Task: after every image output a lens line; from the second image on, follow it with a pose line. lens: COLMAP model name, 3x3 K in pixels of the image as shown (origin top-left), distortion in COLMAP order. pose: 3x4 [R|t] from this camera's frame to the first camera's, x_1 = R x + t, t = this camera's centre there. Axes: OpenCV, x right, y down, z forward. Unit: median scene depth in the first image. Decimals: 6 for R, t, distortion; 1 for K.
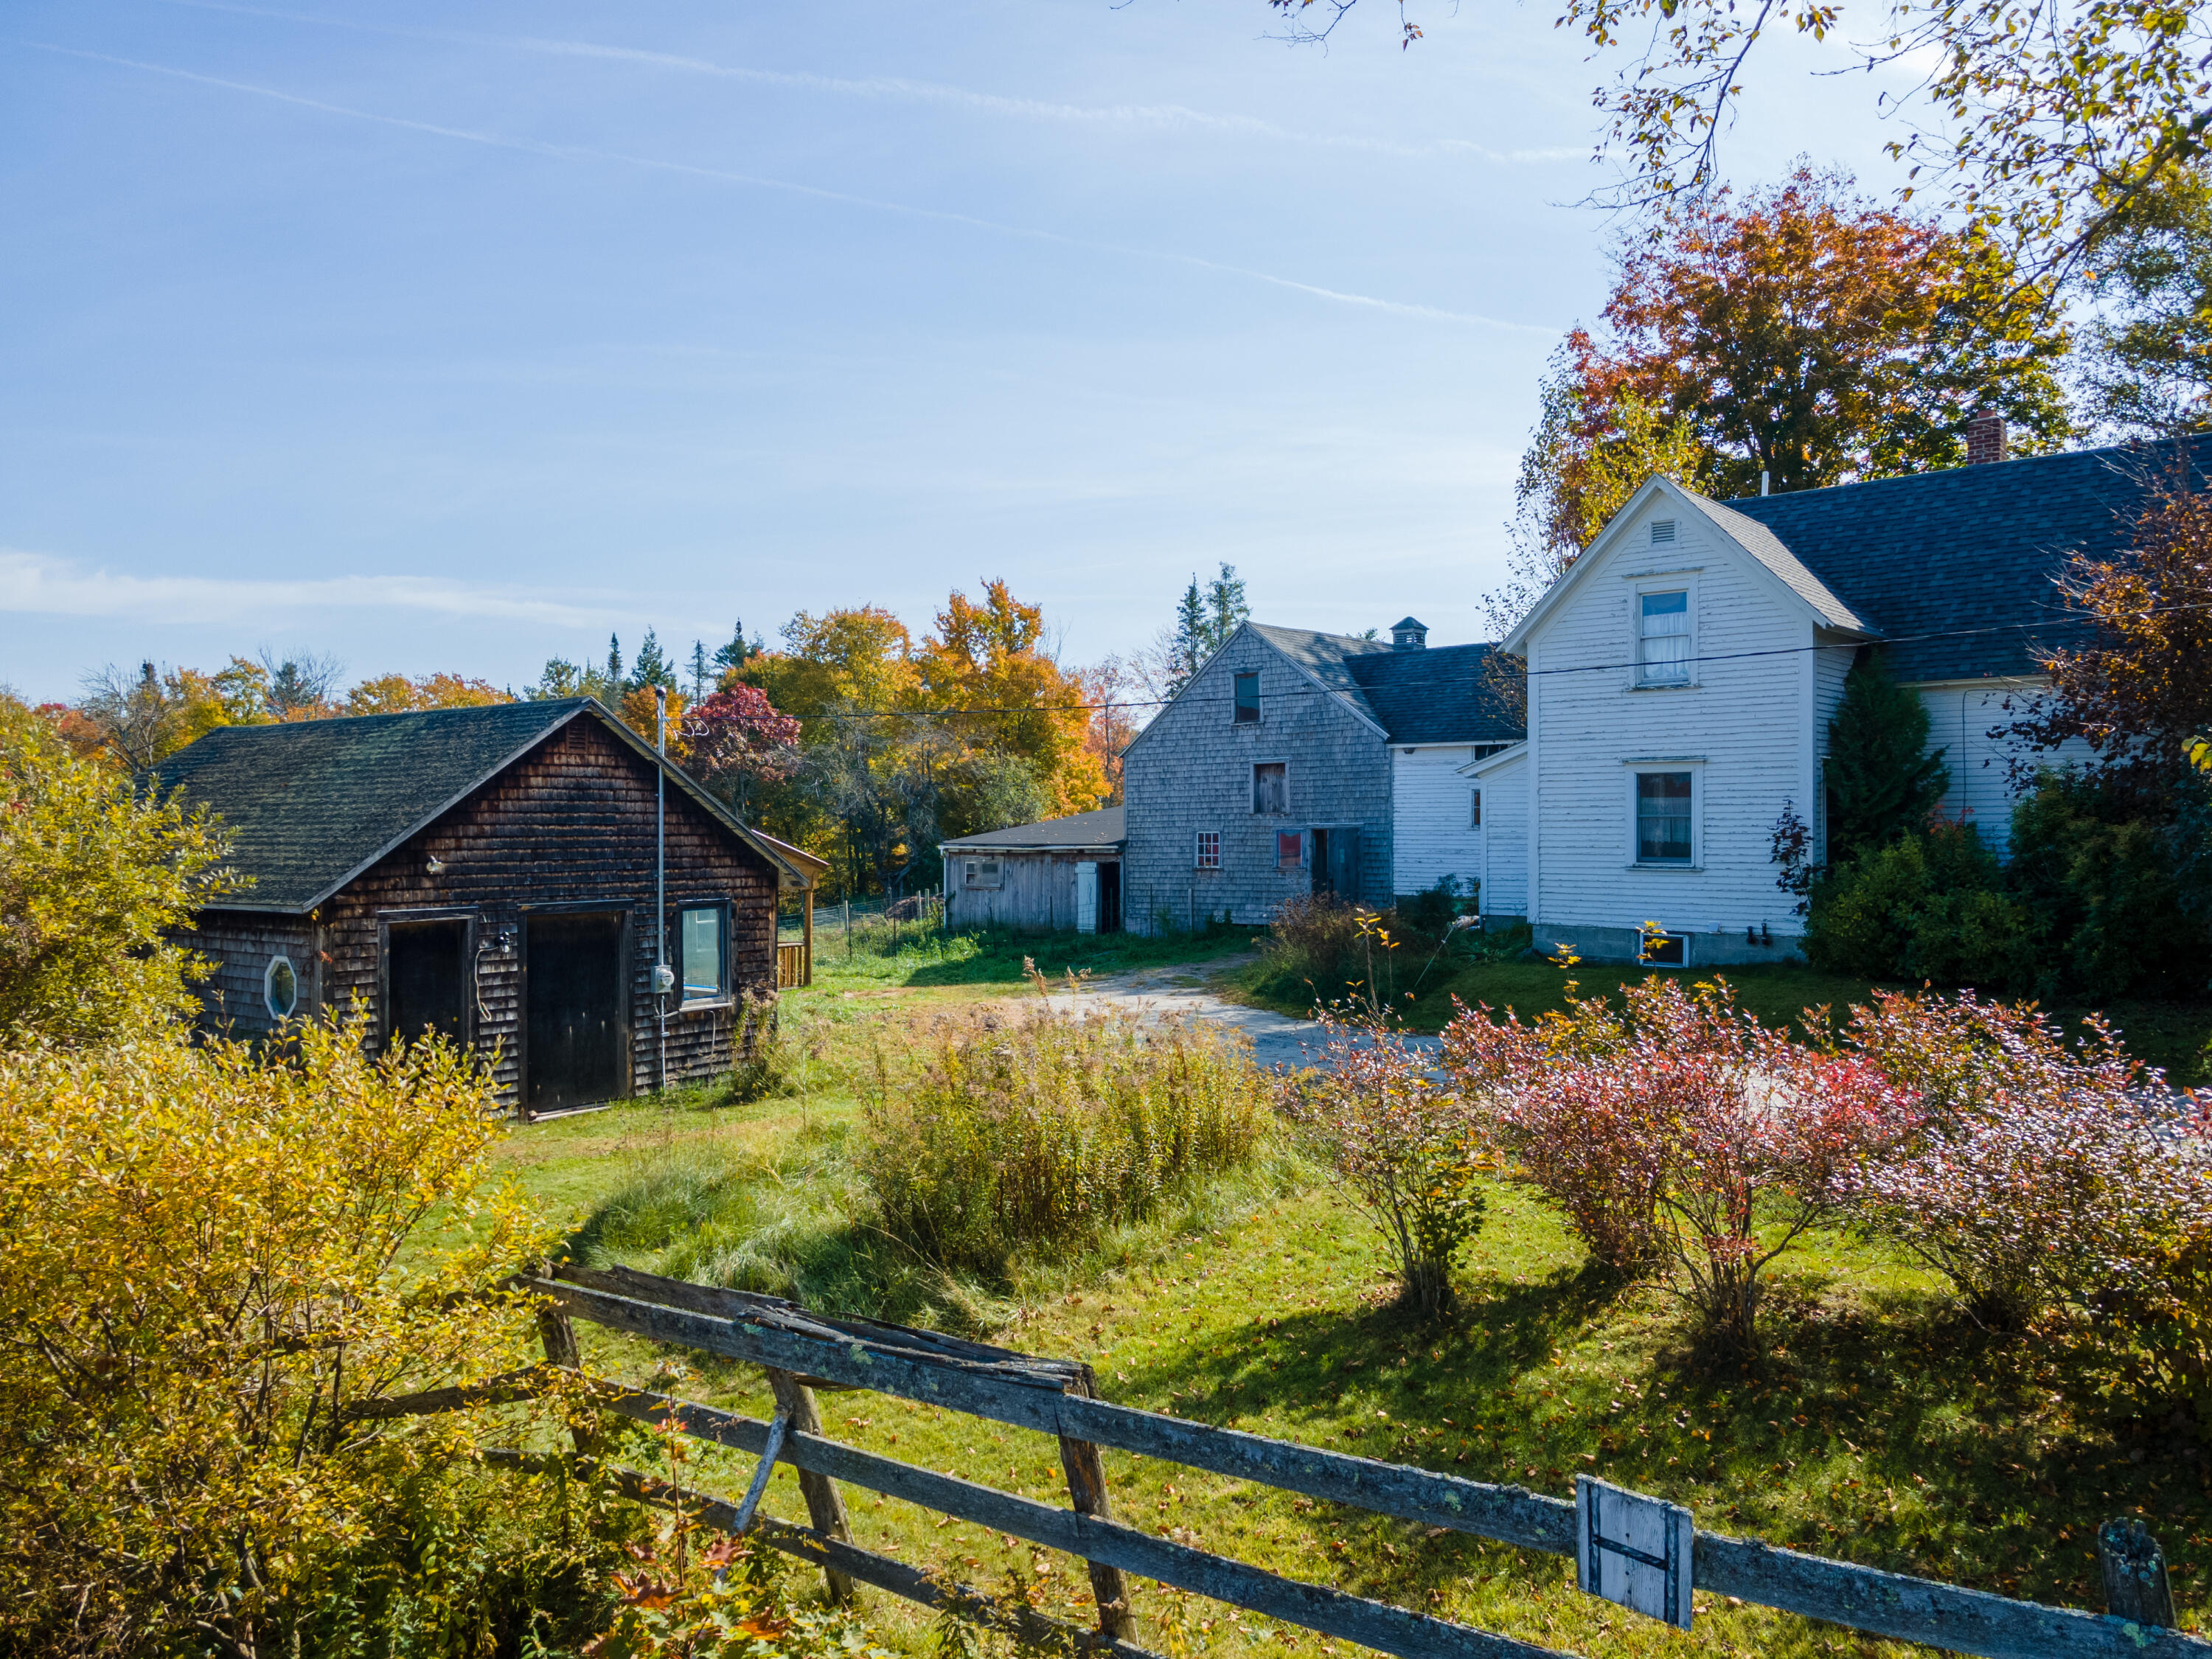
lens RADIAL K [[1664.7, 0, 1100.8], [0, 1664.7, 826.1], [0, 0, 1]] dist [0.046588, 0.058041]
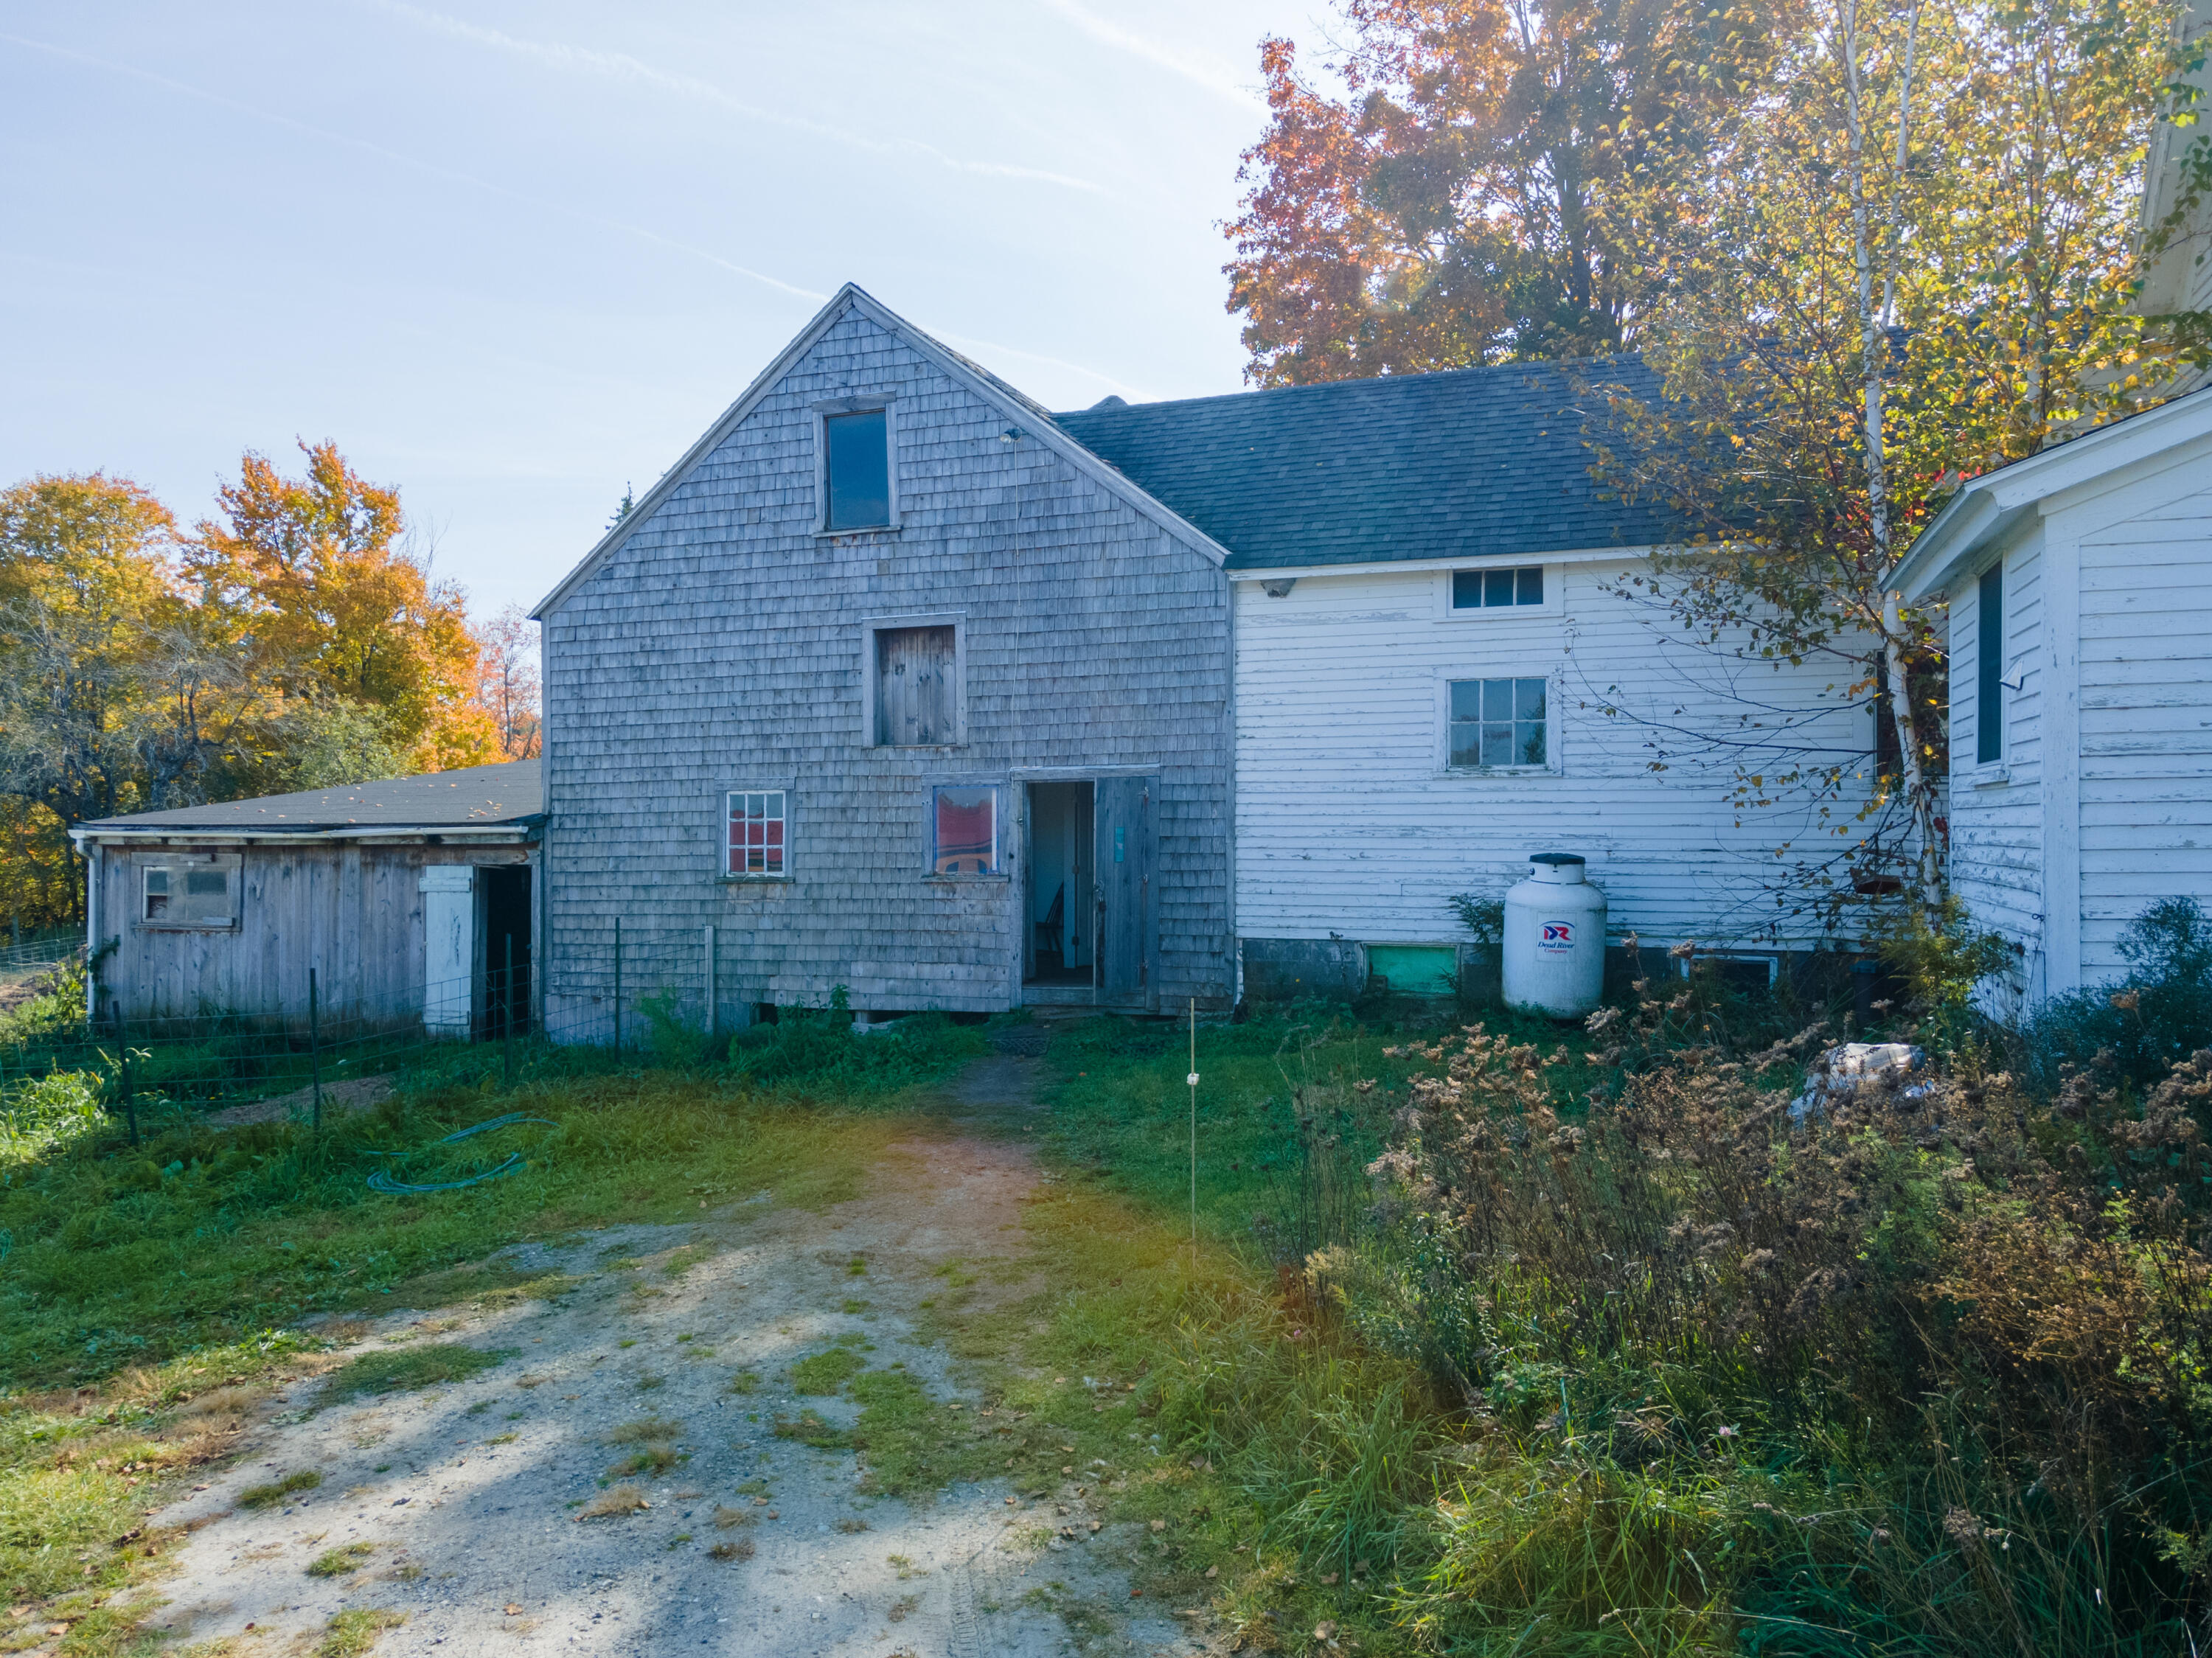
lens RADIAL K [[1664.6, 0, 1100.8], [0, 1664.6, 825.6], [0, 0, 1]] dist [0.046588, 0.058041]
pose [[0.941604, 0.001076, 0.336722, 0.003678], [-0.000411, 0.999998, -0.002044, 0.011142], [-0.336723, 0.001786, 0.941602, 0.490761]]
